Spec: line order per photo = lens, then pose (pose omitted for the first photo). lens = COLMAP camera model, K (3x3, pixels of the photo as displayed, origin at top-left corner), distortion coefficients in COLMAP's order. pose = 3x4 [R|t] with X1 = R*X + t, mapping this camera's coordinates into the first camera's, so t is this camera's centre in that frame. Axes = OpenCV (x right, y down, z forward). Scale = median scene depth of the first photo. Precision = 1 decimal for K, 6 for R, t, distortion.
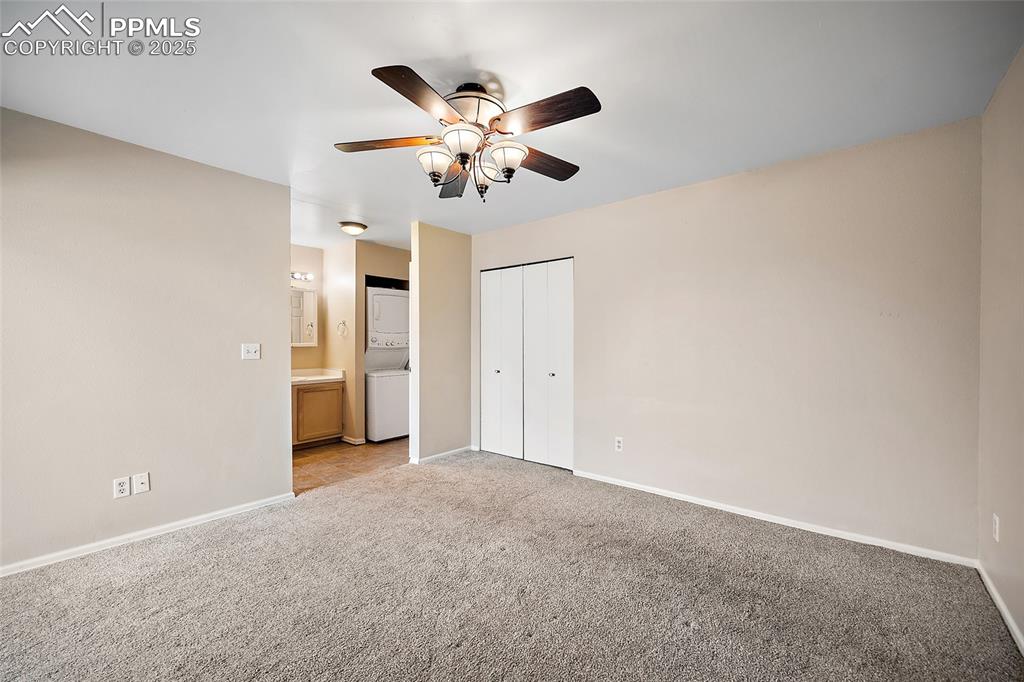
lens RADIAL K [[407.0, 0, 512.0], [0, 407.0, 341.0], [0, 0, 1]] dist [-0.000422, -0.000020]
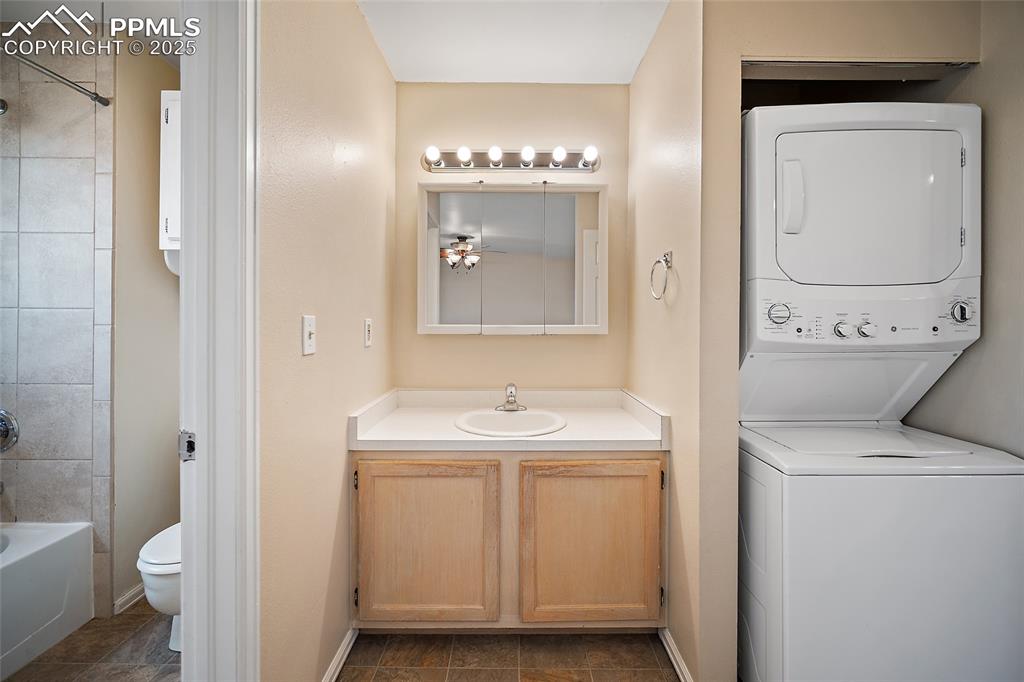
lens RADIAL K [[429.7, 0, 509.3], [0, 429.7, 323.5], [0, 0, 1]] dist [-0.000705, -0.000143]
pose [[0.654586, 0.007345, -0.755952, -0.247857], [-0.004094, 0.999973, 0.006171, 0.002365], [0.755976, -0.000944, 0.654598, 0.701375]]
